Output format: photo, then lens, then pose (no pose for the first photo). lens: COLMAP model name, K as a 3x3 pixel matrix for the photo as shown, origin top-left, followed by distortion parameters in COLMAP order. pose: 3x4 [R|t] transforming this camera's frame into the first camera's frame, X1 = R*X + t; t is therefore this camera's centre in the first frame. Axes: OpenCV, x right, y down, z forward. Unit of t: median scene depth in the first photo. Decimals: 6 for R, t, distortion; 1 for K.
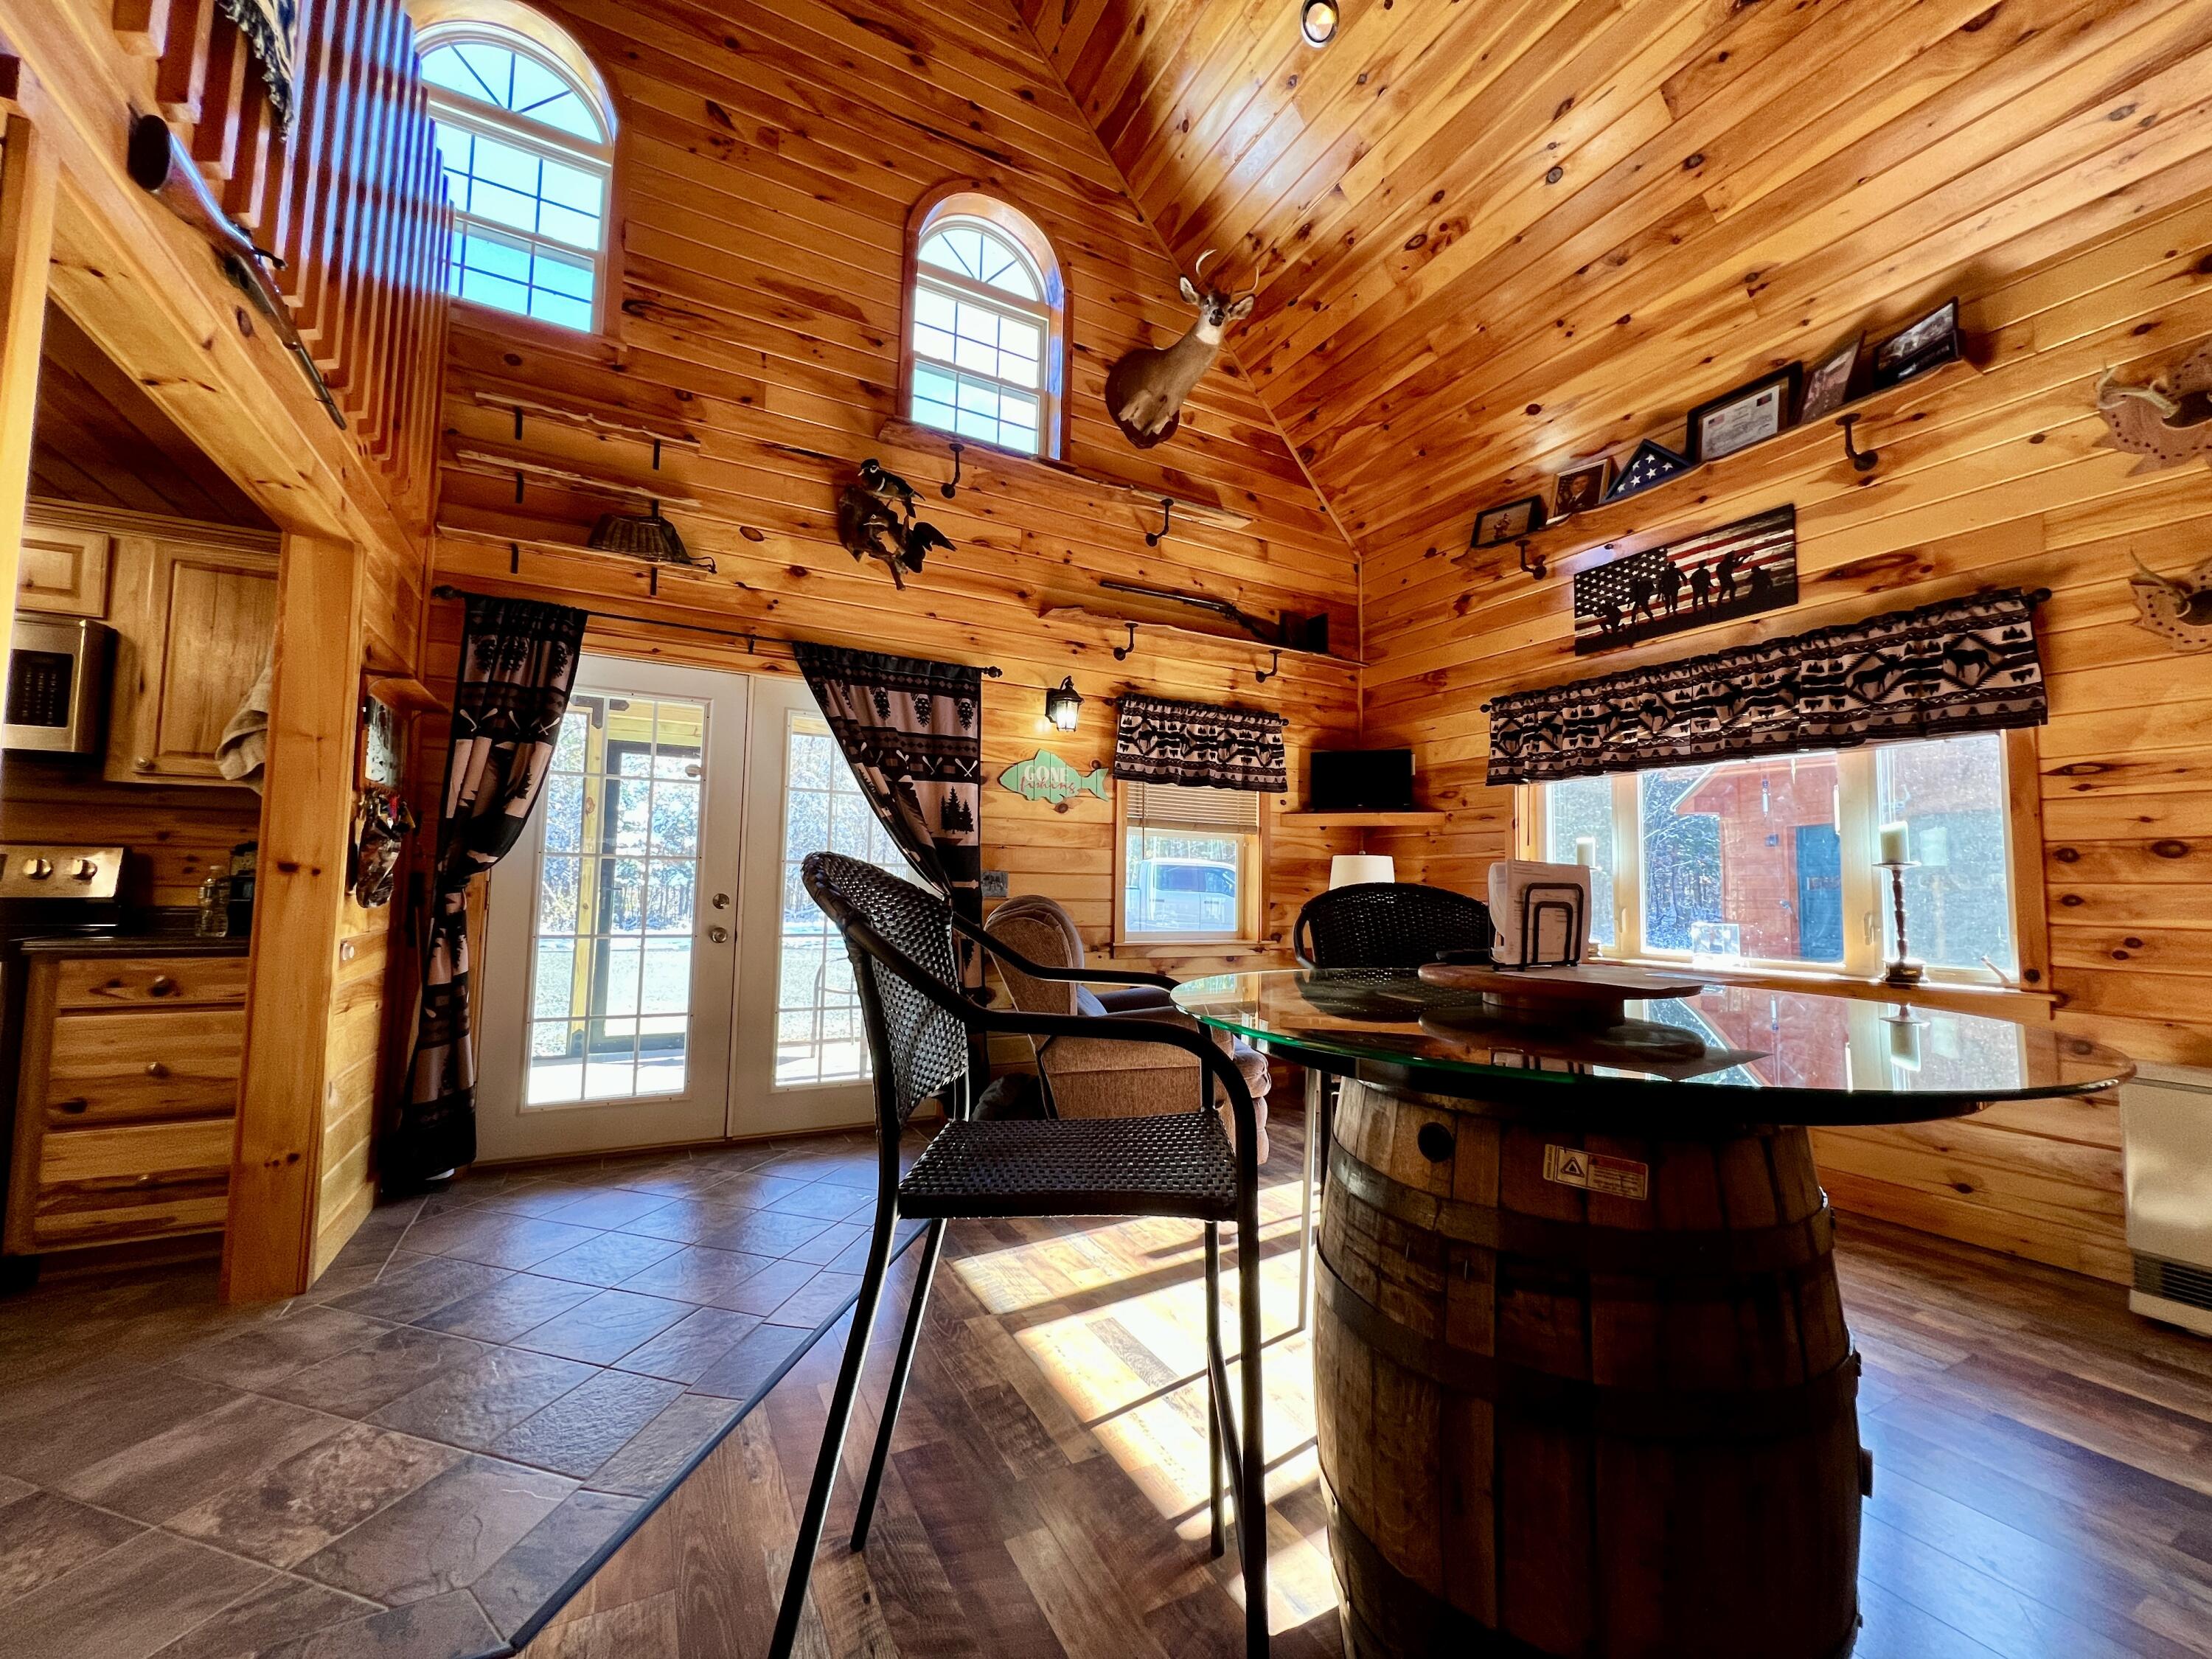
lens RADIAL K [[885.8, 0, 1096.3], [0, 885.8, 827.5], [0, 0, 1]] dist [-0.002002, 0.000333]
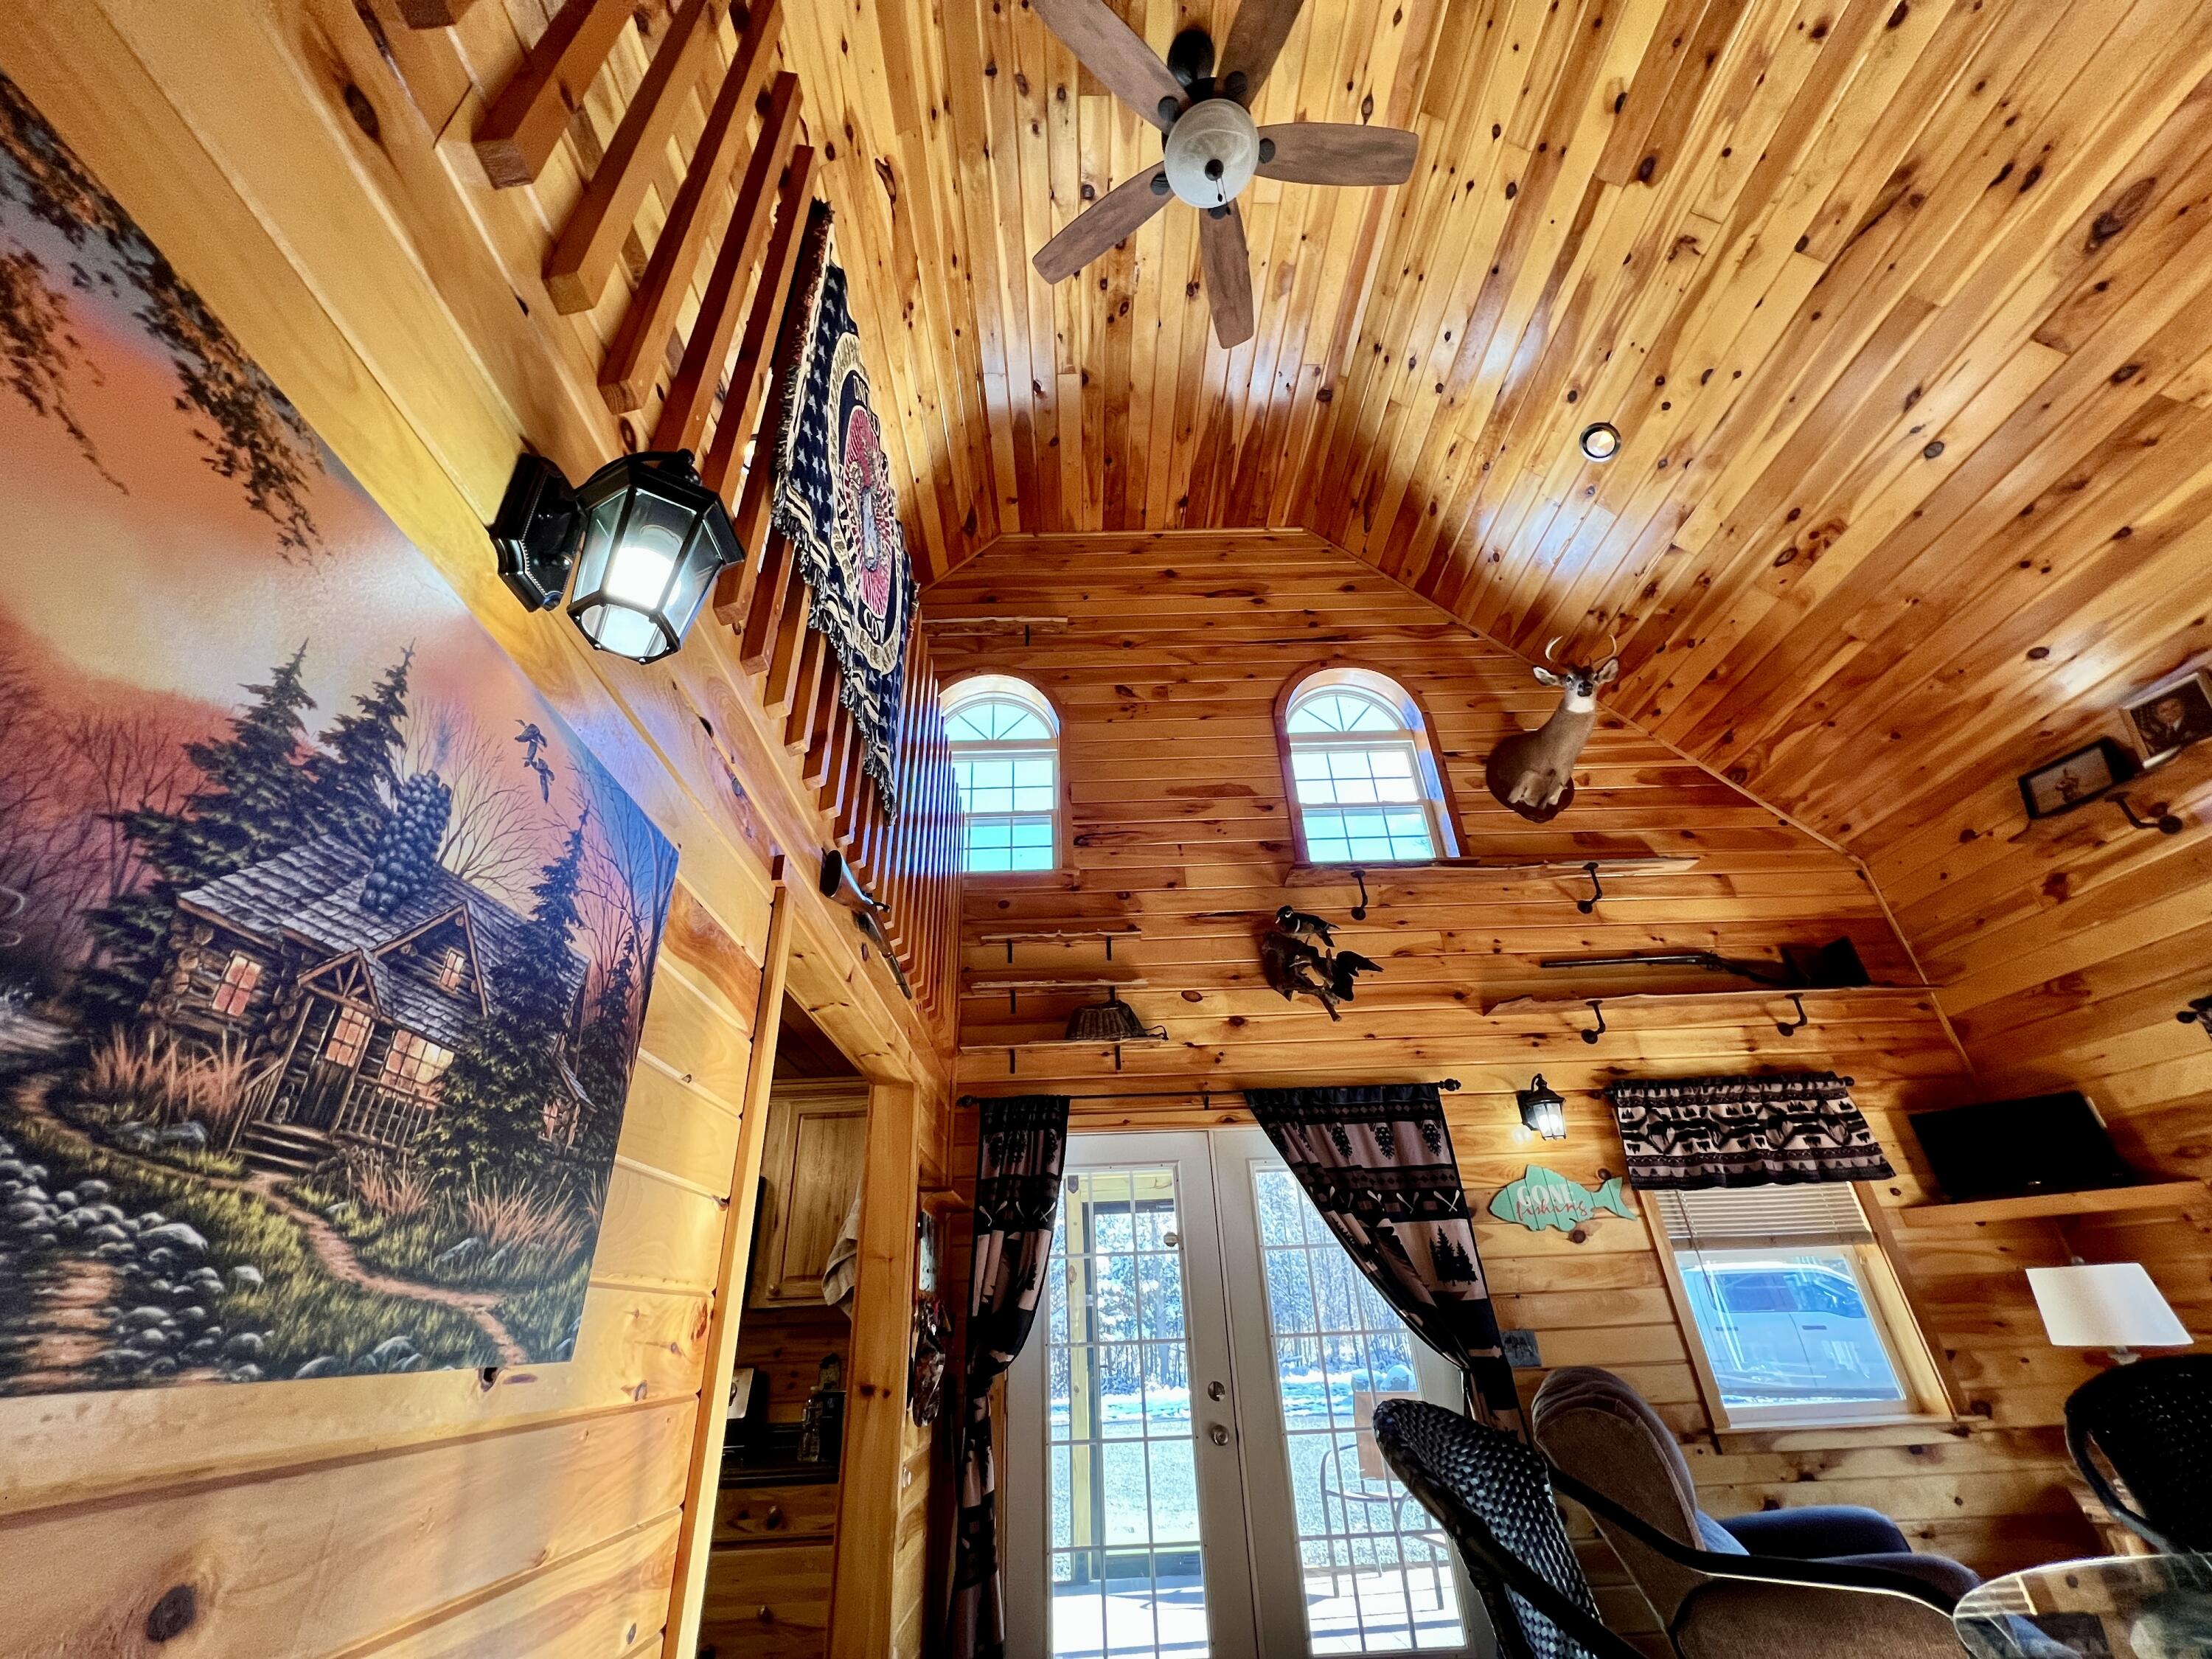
lens RADIAL K [[885.8, 0, 1095.4], [0, 885.8, 826.0], [0, 0, 1]] dist [-0.002002, 0.000333]
pose [[0.884815, -0.276384, -0.375119, -0.023711], [0.089009, 0.890511, -0.446169, -0.038113], [0.457362, 0.361388, 0.812538, -0.021389]]
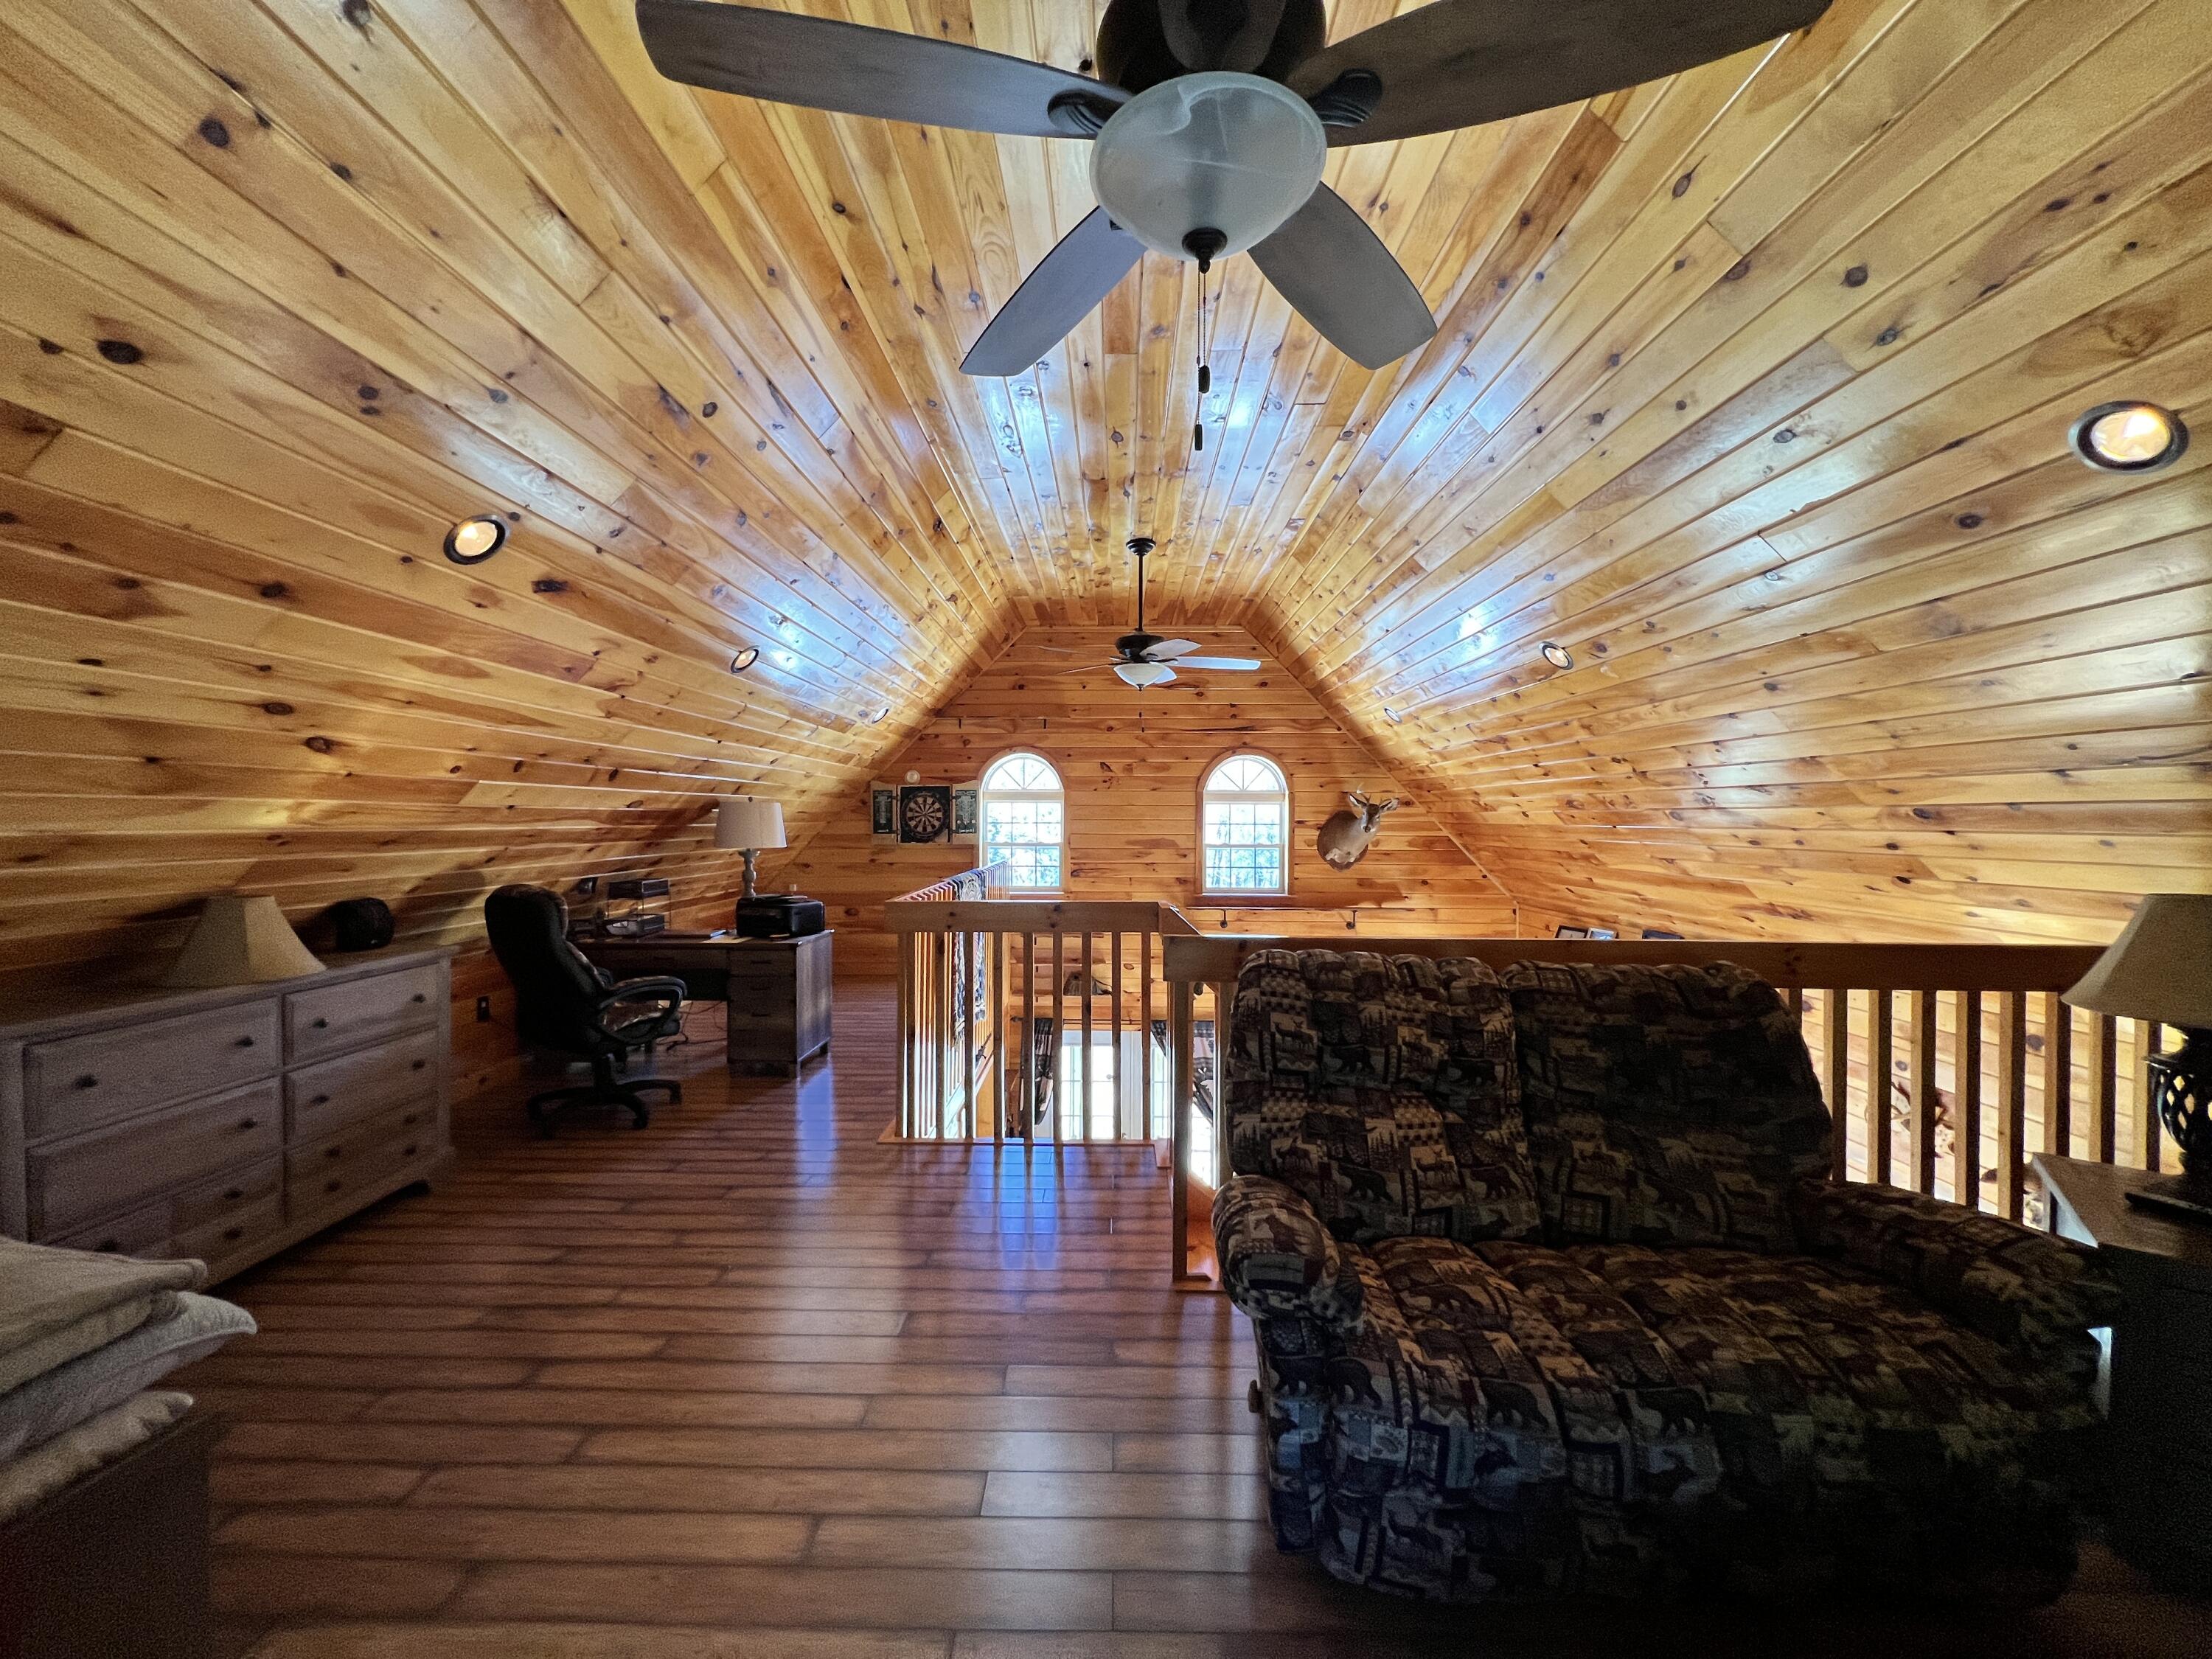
lens RADIAL K [[885.8, 0, 1100.8], [0, 885.8, 826.2], [0, 0, 1]] dist [-0.002002, 0.000333]
pose [[0.872831, -0.010088, -0.487919, 0.560051], [0.050207, 0.996338, 0.069215, -0.772007], [0.485434, -0.084910, 0.870140, -0.807777]]
